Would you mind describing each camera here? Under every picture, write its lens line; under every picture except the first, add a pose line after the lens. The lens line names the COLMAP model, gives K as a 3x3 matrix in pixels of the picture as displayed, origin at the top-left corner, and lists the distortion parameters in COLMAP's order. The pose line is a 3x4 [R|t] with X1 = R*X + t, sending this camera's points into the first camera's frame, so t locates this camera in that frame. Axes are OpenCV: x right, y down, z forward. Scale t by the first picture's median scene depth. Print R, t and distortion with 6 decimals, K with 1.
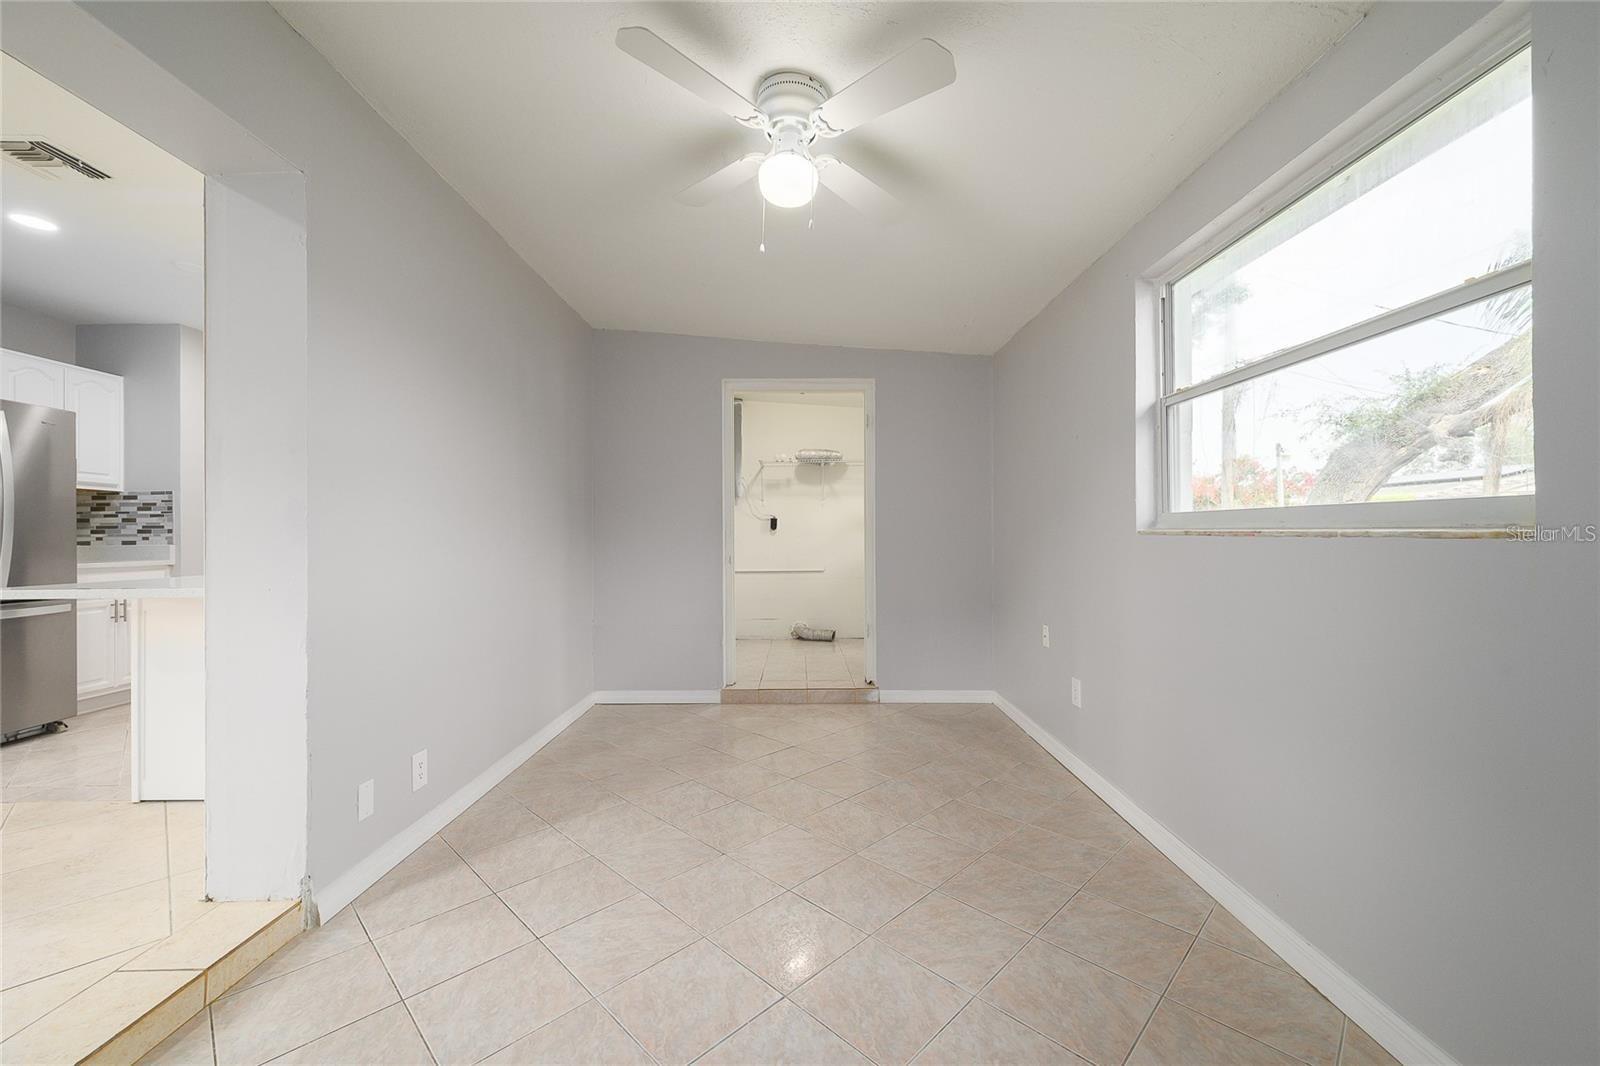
lens RADIAL K [[634.0, 0, 800.0], [0, 634.0, 533.0], [0, 0, 1]] dist [-0.000808, 0.000087]
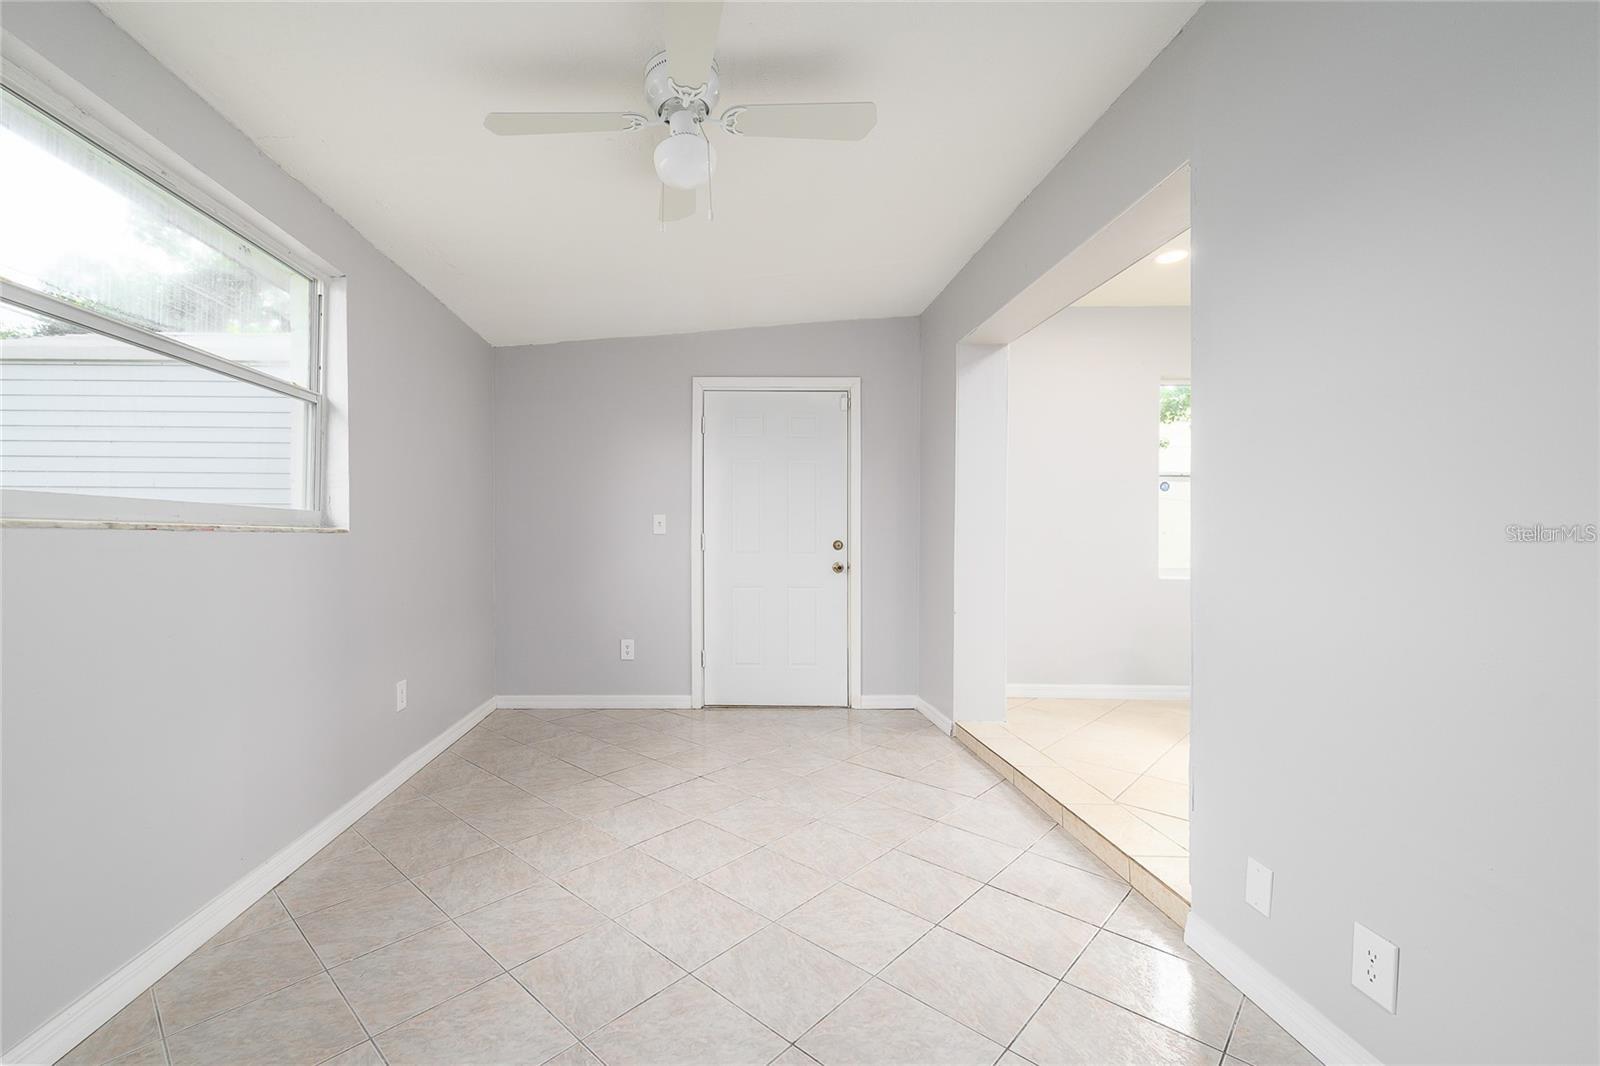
lens RADIAL K [[634.0, 0, 800.0], [0, 634.0, 533.0], [0, 0, 1]] dist [-0.000808, 0.000087]
pose [[-0.990397, -0.004167, -0.138190, -0.047110], [-0.002619, 0.999932, -0.011383, 0.012473], [0.138228, -0.010912, -0.990340, 1.997330]]
